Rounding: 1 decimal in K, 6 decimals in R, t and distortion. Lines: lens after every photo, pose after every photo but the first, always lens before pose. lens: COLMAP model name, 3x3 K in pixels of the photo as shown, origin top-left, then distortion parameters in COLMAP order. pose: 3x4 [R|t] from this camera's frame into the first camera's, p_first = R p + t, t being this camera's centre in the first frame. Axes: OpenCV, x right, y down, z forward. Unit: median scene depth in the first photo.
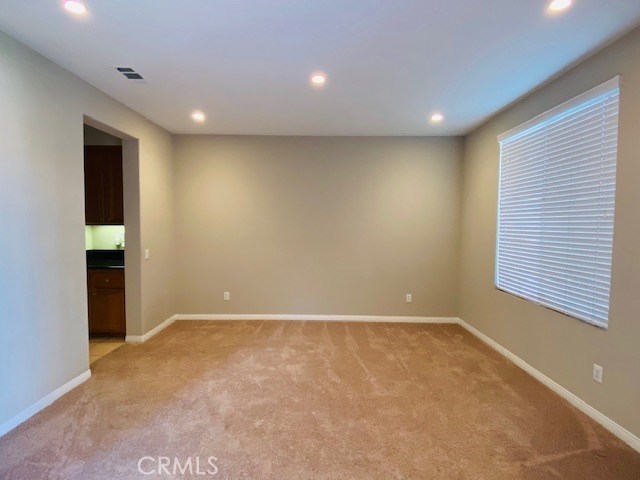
lens RADIAL K [[316.4, 0, 318.0], [0, 316.4, 239.4], [0, 0, 1]] dist [0.017093, -0.018337]
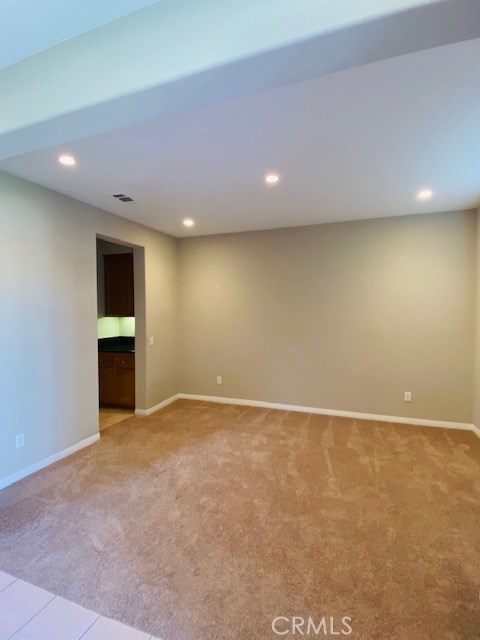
lens RADIAL K [[316.4, 0, 237.8], [0, 316.4, 314.7], [0, 0, 1]] dist [0.017093, -0.018337]
pose [[0.939570, -0.007685, -0.342271, 0.217938], [-0.003569, 0.999474, -0.032239, -0.018822], [0.342338, 0.031513, 0.939048, -0.007147]]
